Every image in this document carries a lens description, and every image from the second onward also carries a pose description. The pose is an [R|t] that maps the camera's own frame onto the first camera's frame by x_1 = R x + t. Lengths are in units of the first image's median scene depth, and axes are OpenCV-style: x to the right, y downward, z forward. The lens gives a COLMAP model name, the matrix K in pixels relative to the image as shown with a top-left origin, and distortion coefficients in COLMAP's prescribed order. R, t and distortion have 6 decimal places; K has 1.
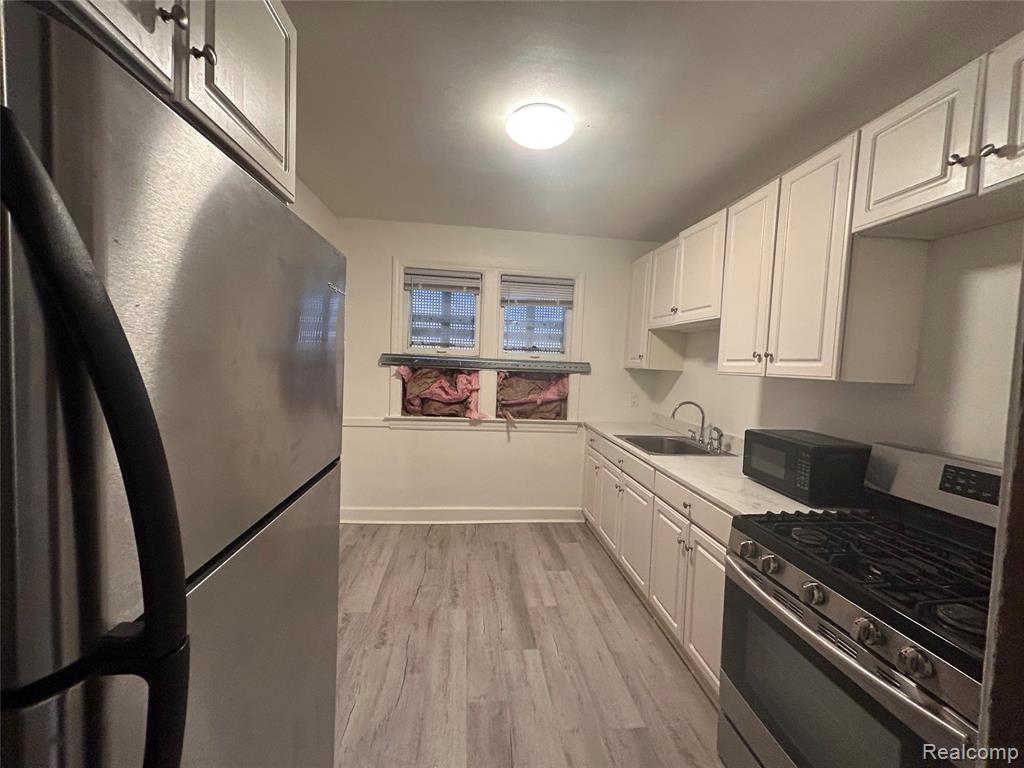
lens RADIAL K [[410.6, 0, 513.3], [0, 410.6, 383.8], [0, 0, 1]] dist [-0.001197, 0.000133]
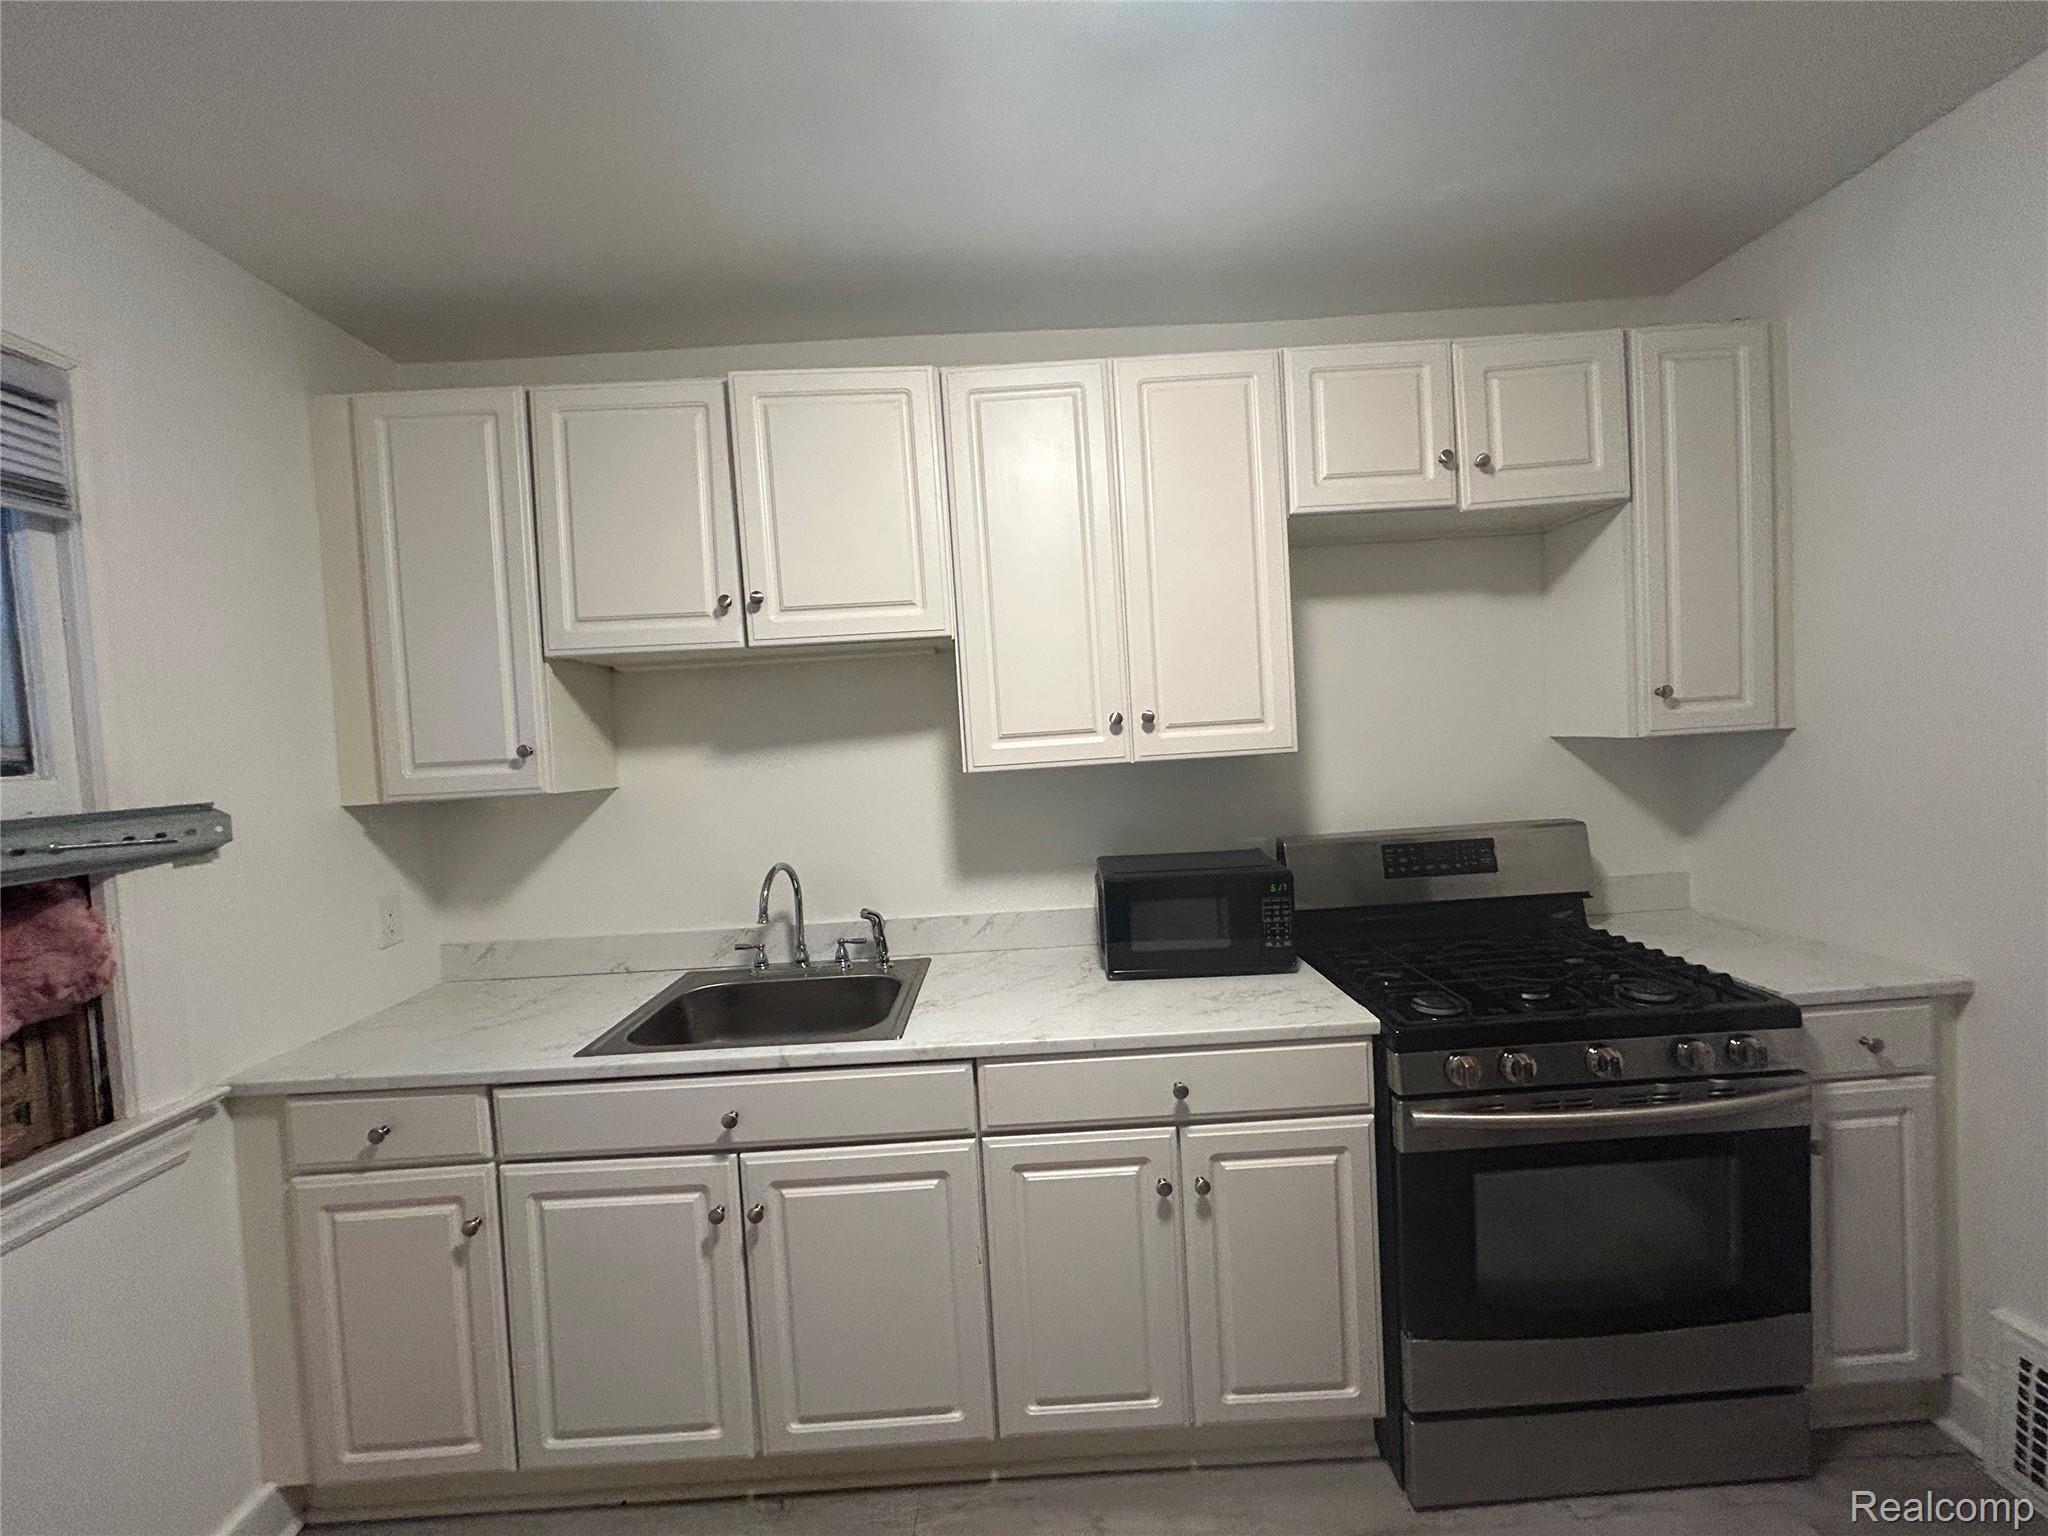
lens RADIAL K [[812.7, 0, 1024.0], [0, 812.7, 768.0], [0, 0, 1]] dist [-0.003056, 0.000857]
pose [[0.091740, -0.081861, 0.992412, -0.322218], [0.117276, 0.990568, 0.070868, -0.084702], [-0.988853, 0.109885, 0.100475, 0.921579]]
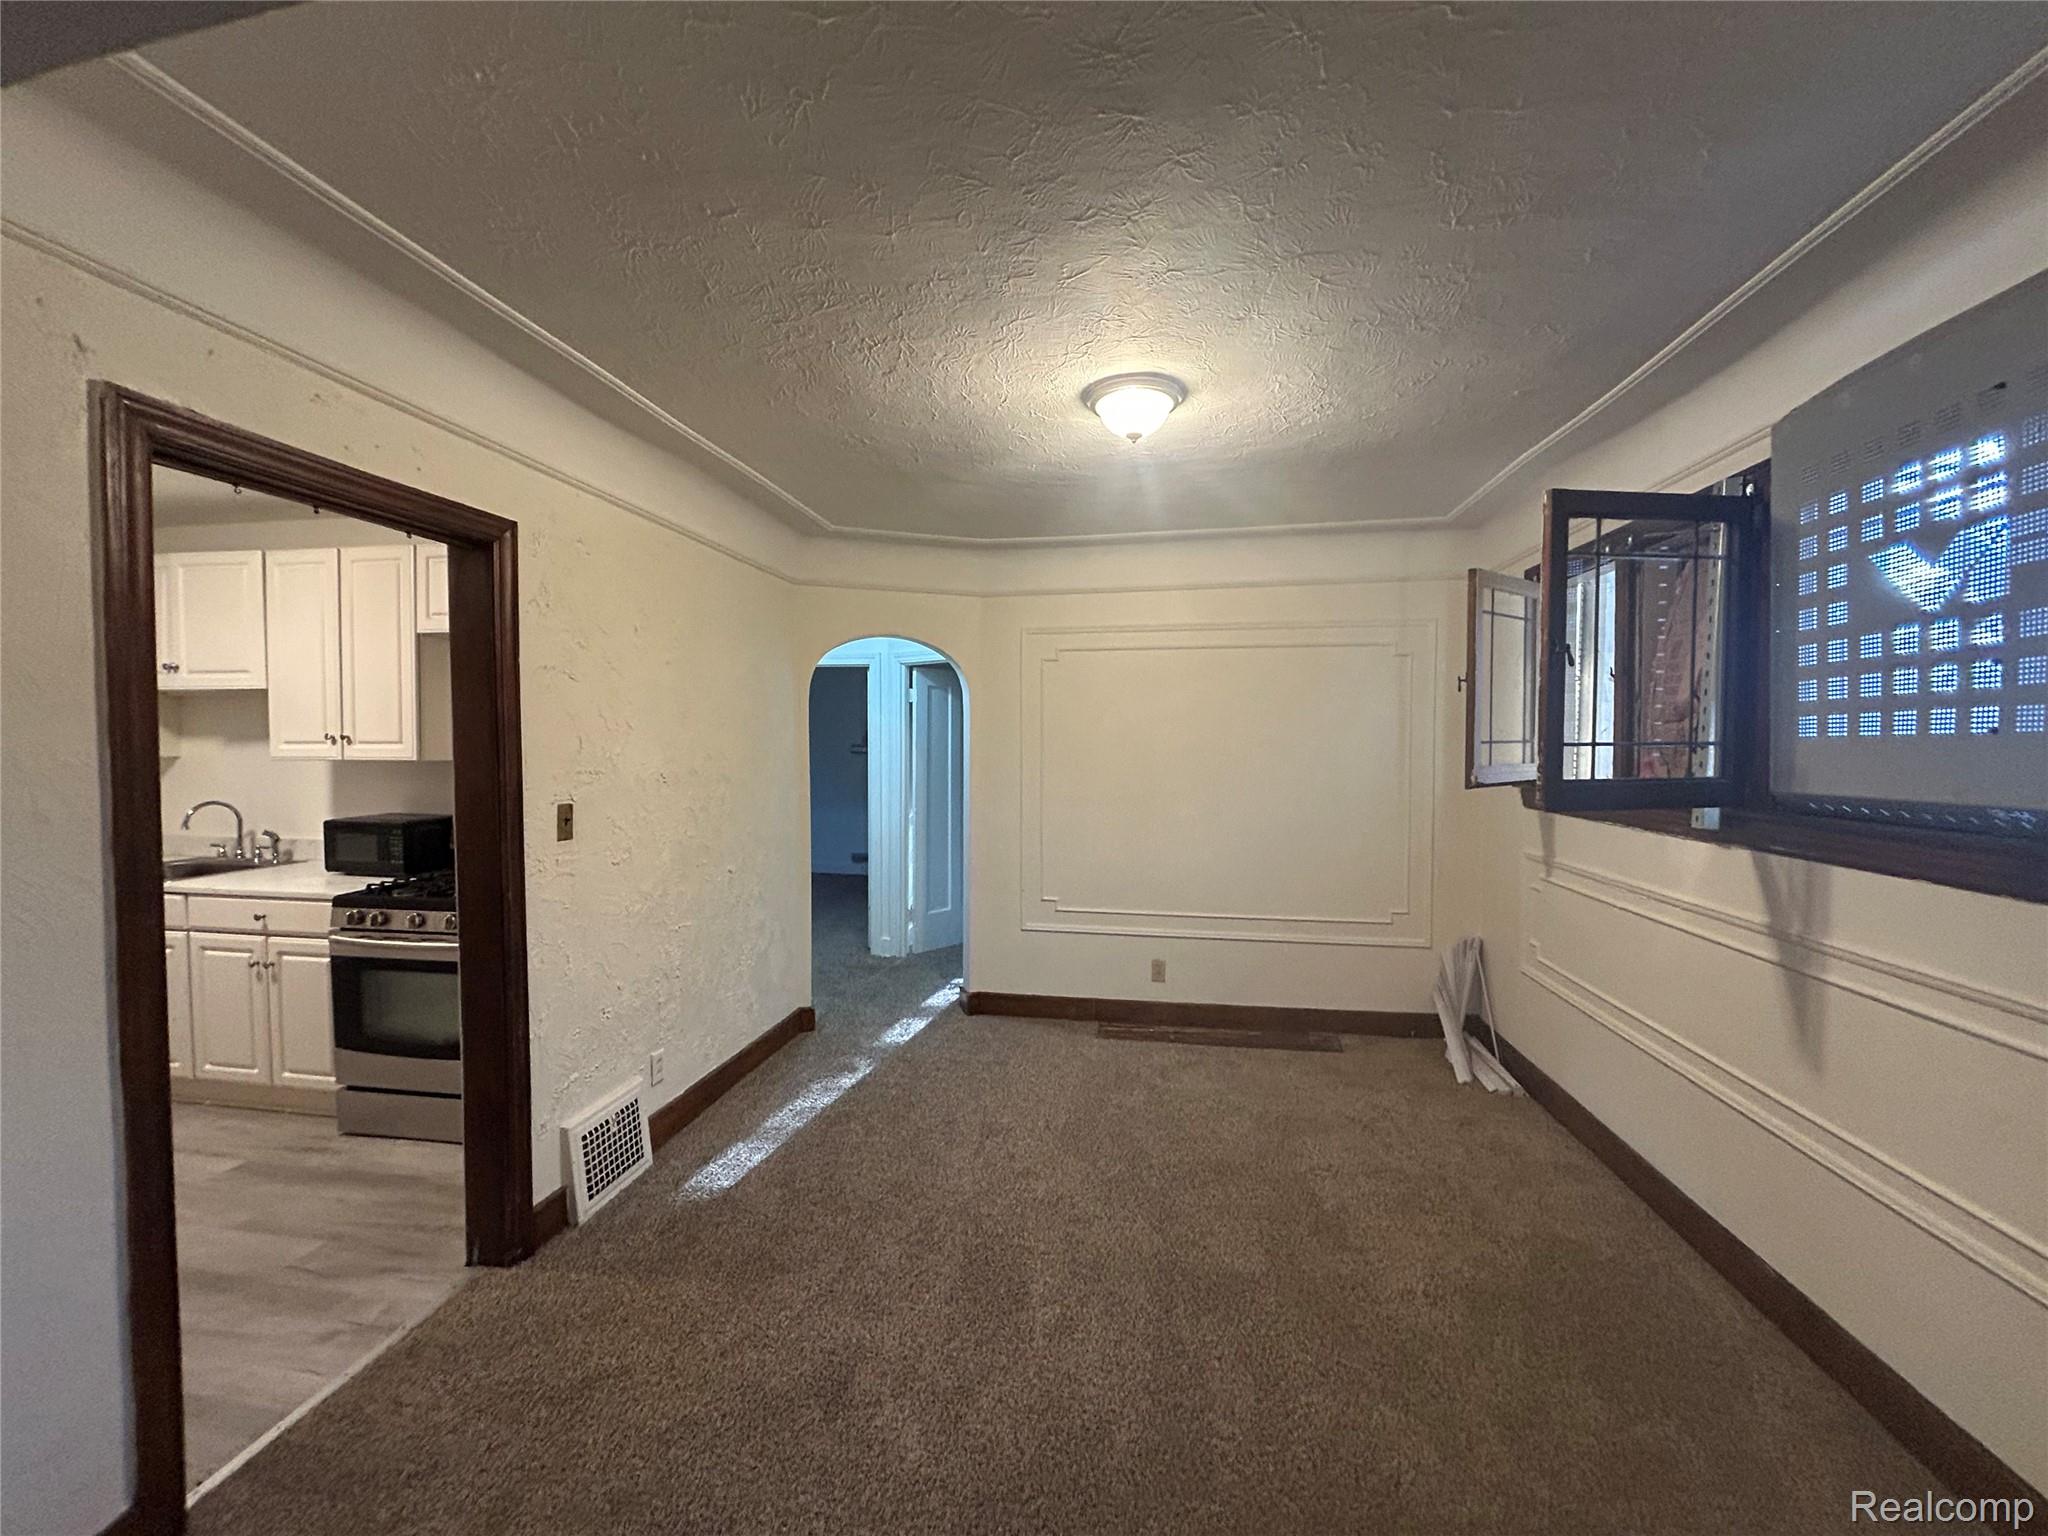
lens RADIAL K [[829.4, 0, 1016.4], [0, 829.4, 772.0], [0, 0, 1]] dist [0.022461, -0.005526]
pose [[0.287556, -0.072786, 0.954994, -0.678796], [0.059399, 0.996544, 0.058068, -0.009590], [-0.955920, 0.040028, 0.290886, -0.895830]]
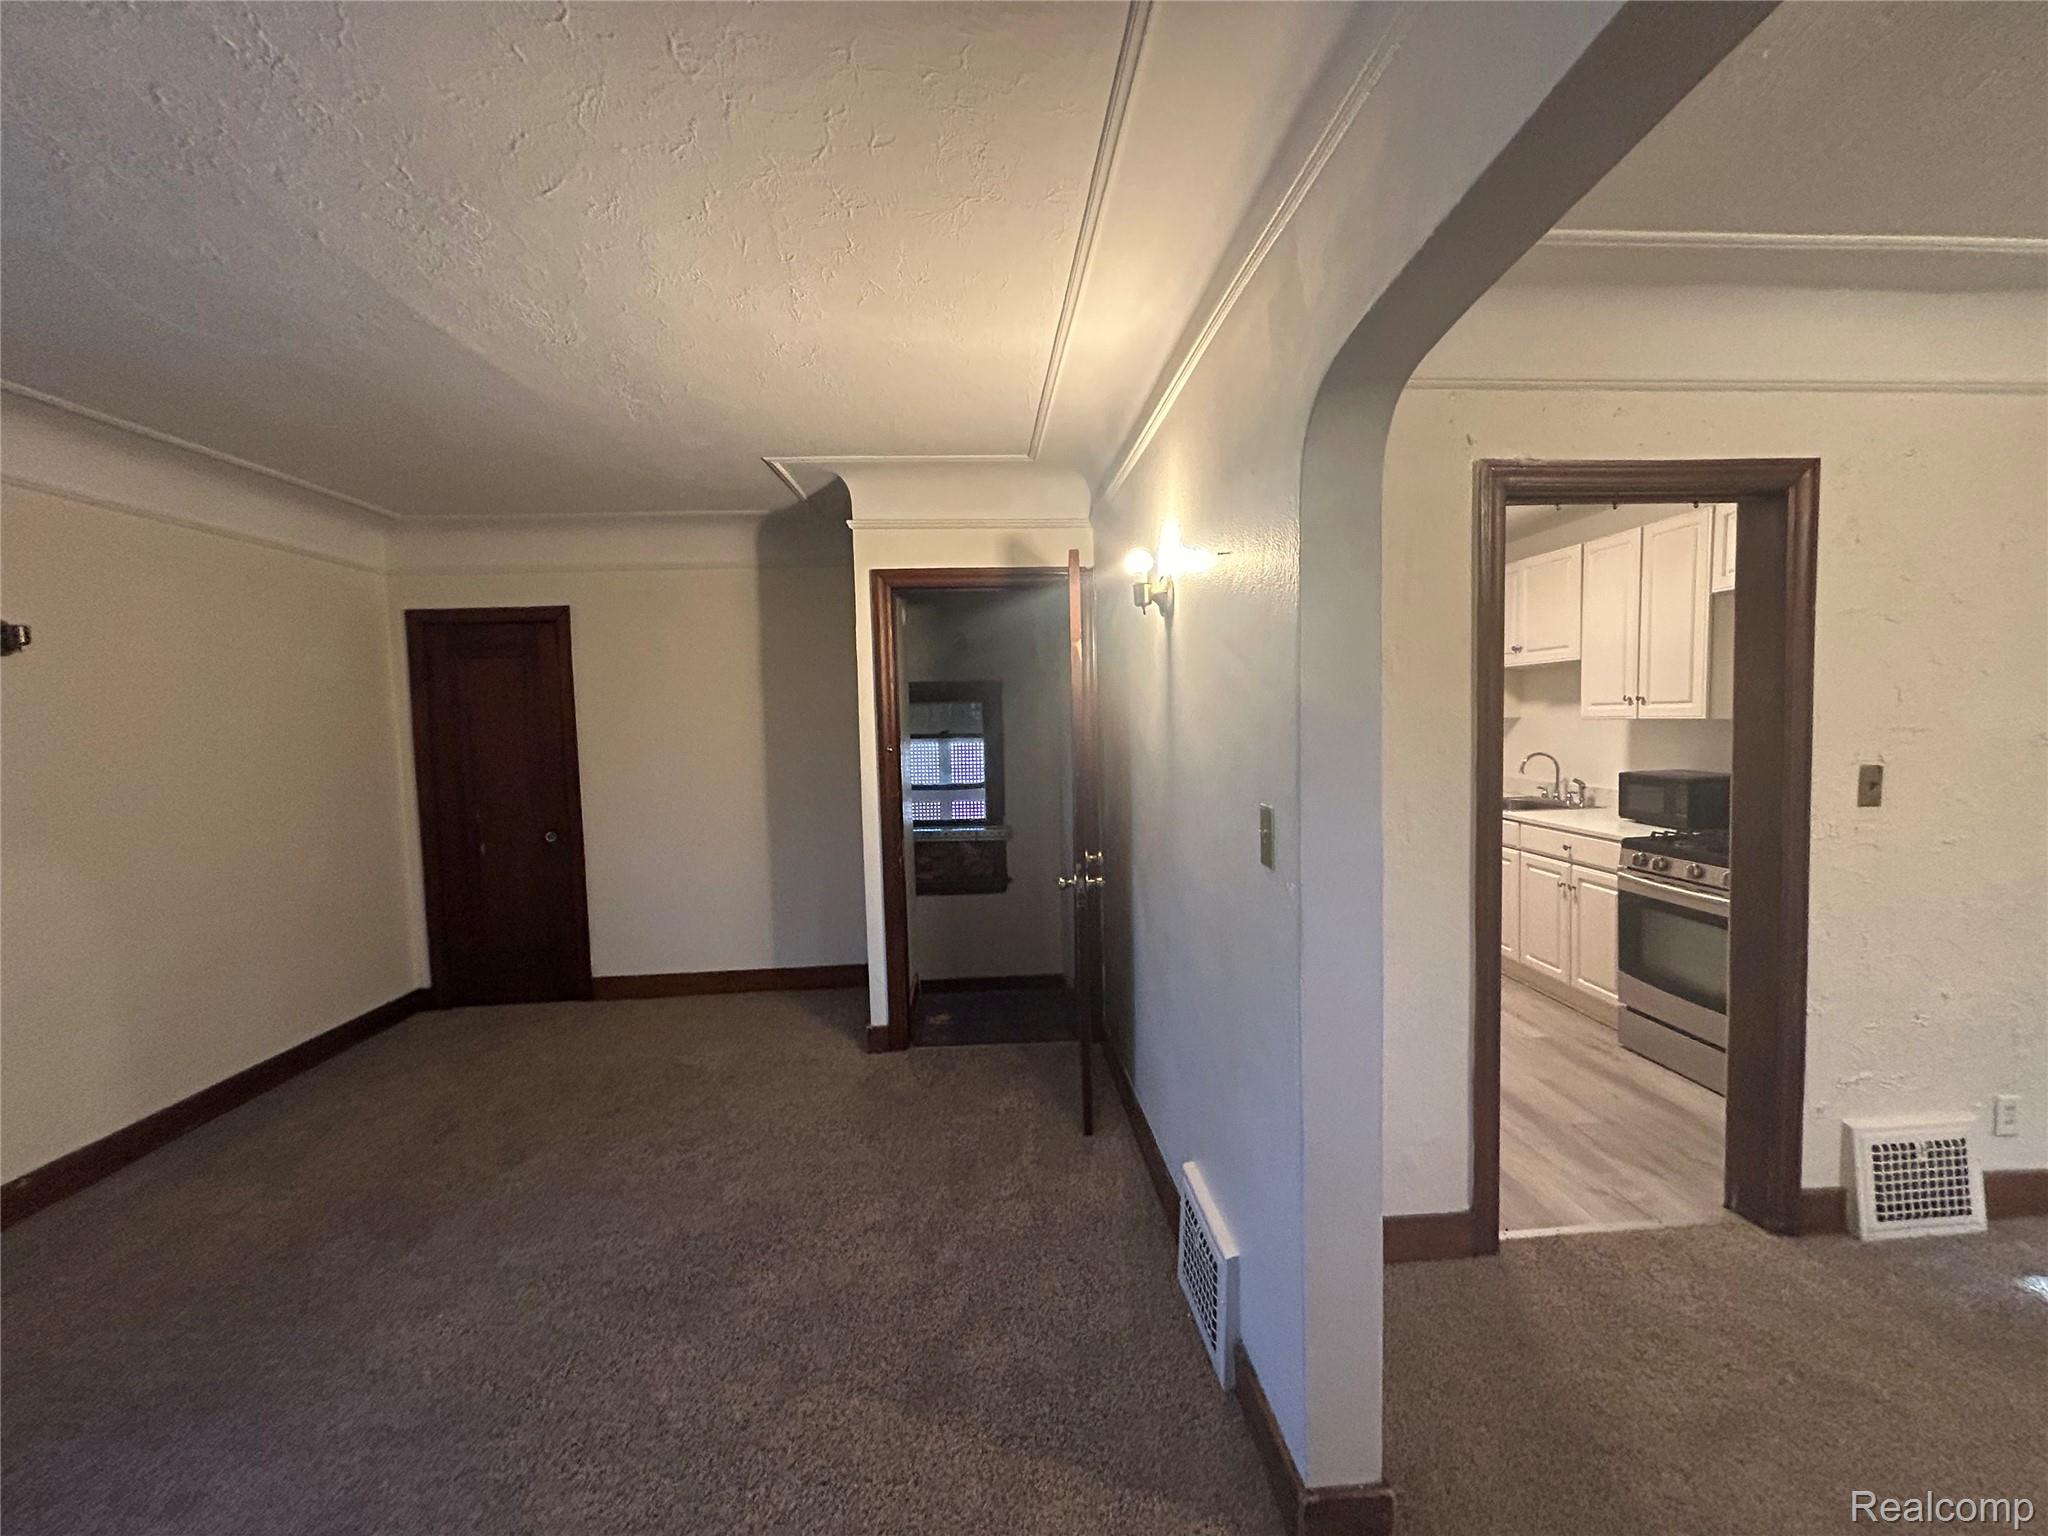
lens RADIAL K [[821.2, 0, 1026.5], [0, 821.2, 767.7], [0, 0, 1]] dist [-0.001197, 0.000133]
pose [[0.996842, -0.060631, -0.051279, -0.727885], [0.060922, 0.998134, 0.004120, 0.002003], [0.050933, -0.007231, 0.998676, -1.012703]]
